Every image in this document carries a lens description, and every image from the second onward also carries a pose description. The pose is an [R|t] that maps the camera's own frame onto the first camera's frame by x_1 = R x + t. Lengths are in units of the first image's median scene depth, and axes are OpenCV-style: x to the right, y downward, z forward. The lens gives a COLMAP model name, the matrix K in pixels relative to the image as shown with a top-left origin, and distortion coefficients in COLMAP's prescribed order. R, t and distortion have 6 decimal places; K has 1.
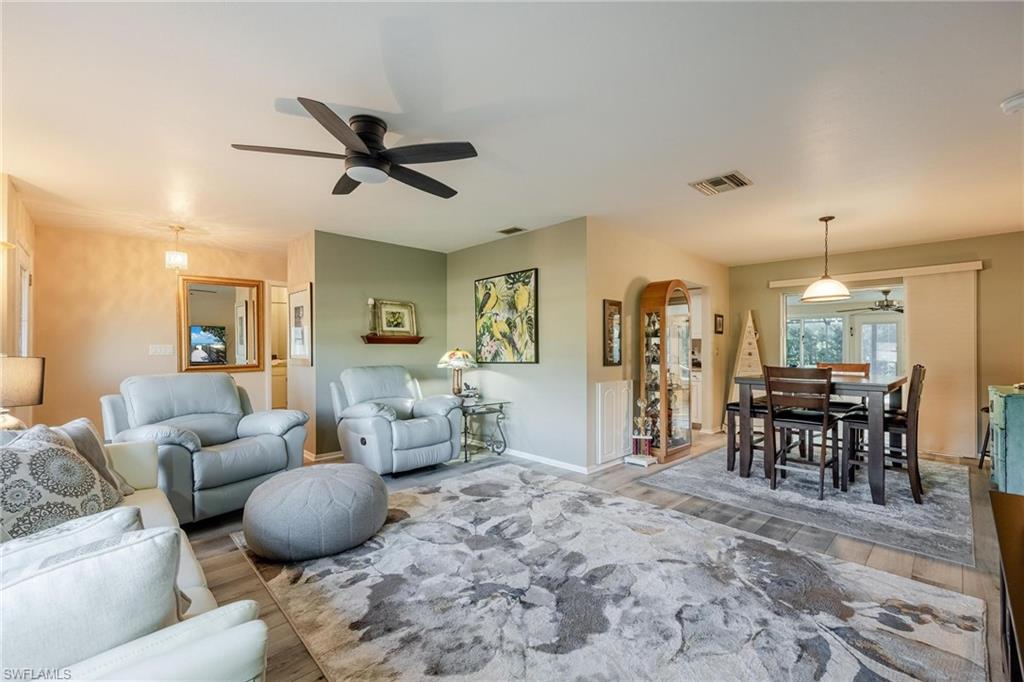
lens RADIAL K [[427.5, 0, 509.7], [0, 427.5, 345.0], [0, 0, 1]] dist [0.003151, -0.000021]
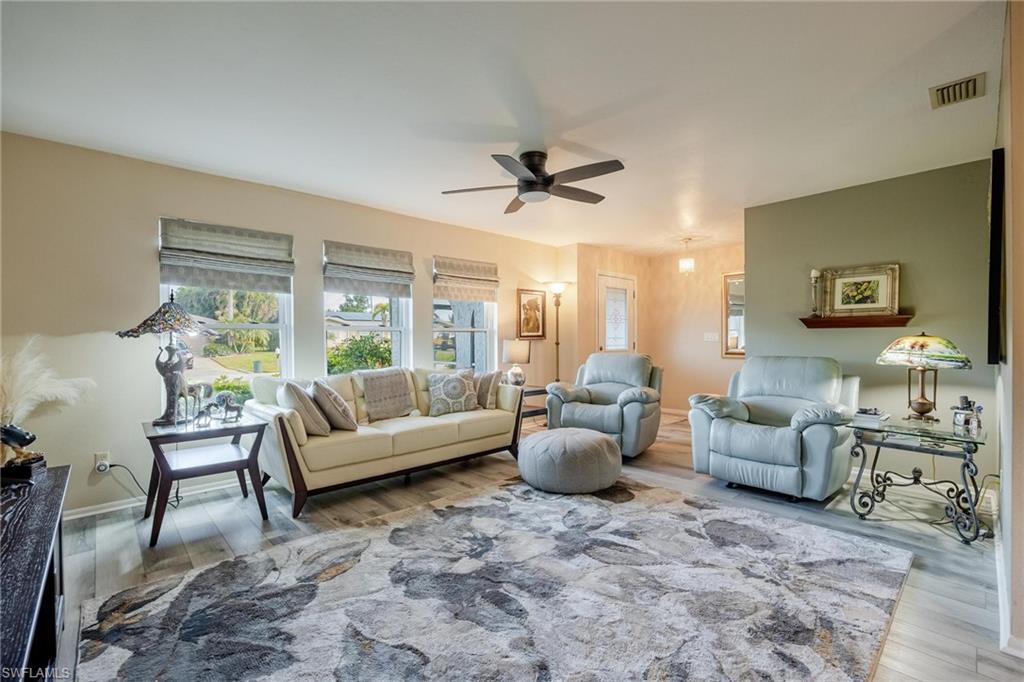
lens RADIAL K [[436.1, 0, 512.0], [0, 436.1, 341.0], [0, 0, 1]] dist [-0.001115, -0.000142]
pose [[0.005350, 0.004698, -0.999975, 0.570539], [0.011988, 0.999917, 0.004762, 0.012326], [0.999914, -0.012013, 0.005293, 0.551060]]
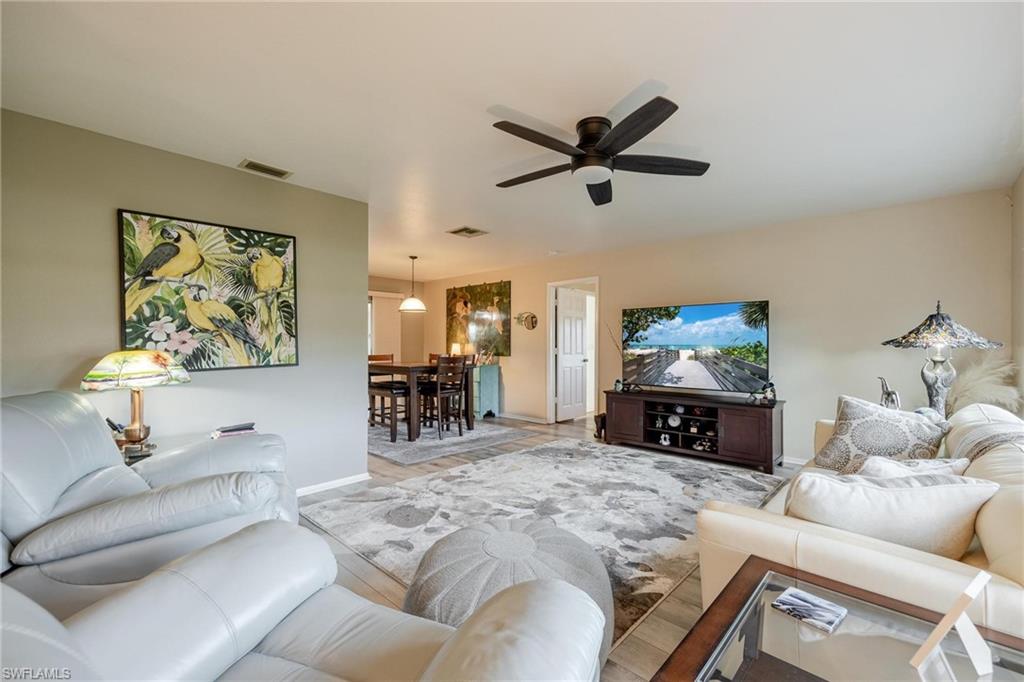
lens RADIAL K [[445.7, 0, 512.0], [0, 445.7, 341.0], [0, 0, 1]] dist [0.002911, 0.000116]
pose [[-0.065437, 0.005524, 0.997841, -0.816602], [-0.008502, 0.999945, -0.006094, 0.002474], [-0.997821, -0.008883, -0.065386, 0.749419]]
